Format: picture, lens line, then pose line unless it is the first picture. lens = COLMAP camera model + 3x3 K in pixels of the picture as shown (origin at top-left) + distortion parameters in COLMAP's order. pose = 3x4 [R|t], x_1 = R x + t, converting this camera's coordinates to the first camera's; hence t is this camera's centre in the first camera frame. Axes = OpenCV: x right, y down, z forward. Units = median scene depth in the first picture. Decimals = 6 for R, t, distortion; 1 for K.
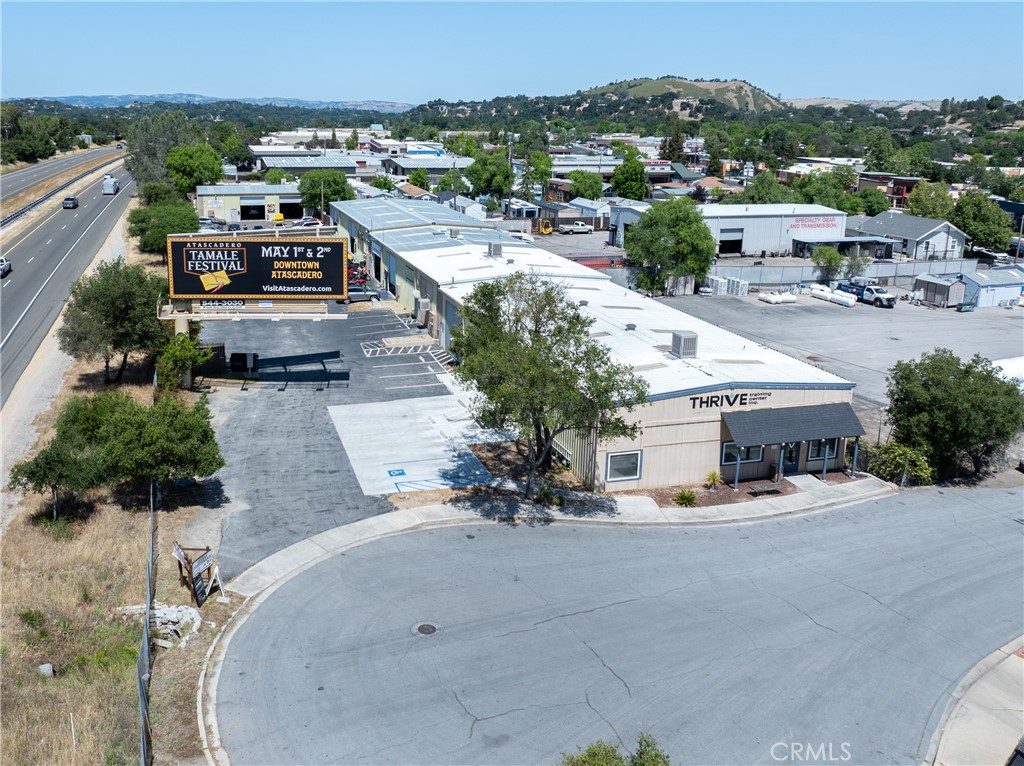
lens RADIAL K [[718.6, 0, 382.2], [0, 718.6, 324.7], [0, 0, 1]] dist [-0.039651, 0.011915]
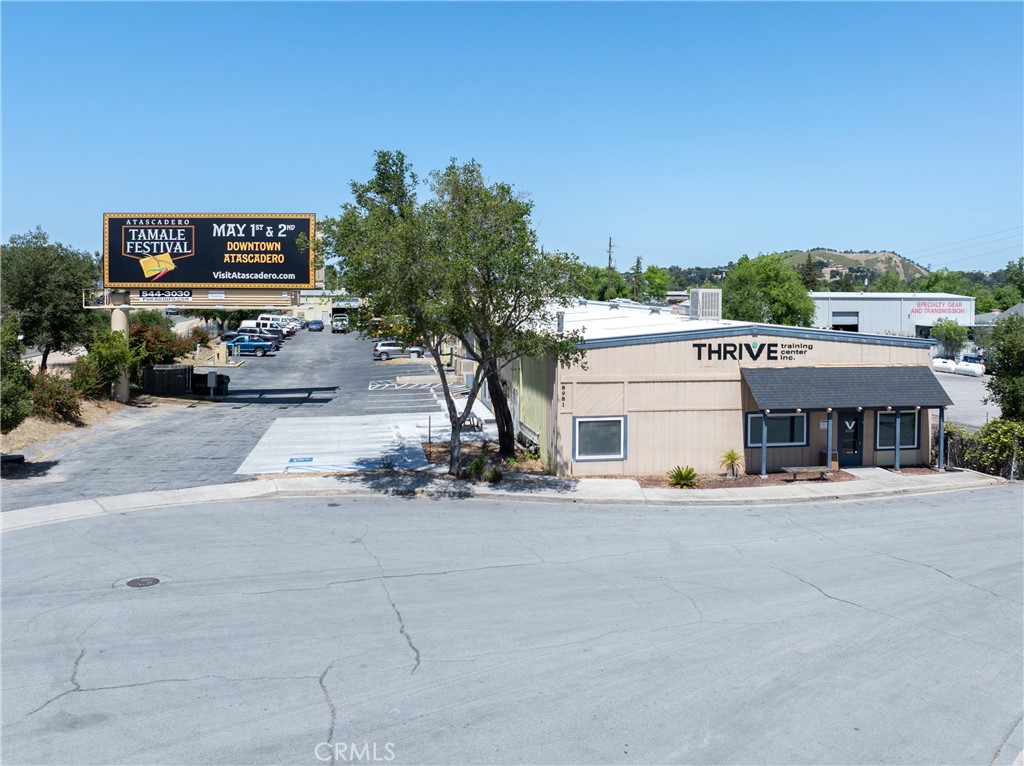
lens RADIAL K [[718.6, 0, 519.1], [0, 718.6, 378.7], [0, 0, 1]] dist [-0.039651, 0.011915]
pose [[0.999440, 0.013661, -0.030545, 0.238568], [-0.018352, 0.987107, -0.159004, 0.215261], [0.027979, 0.159475, 0.986805, 0.251733]]
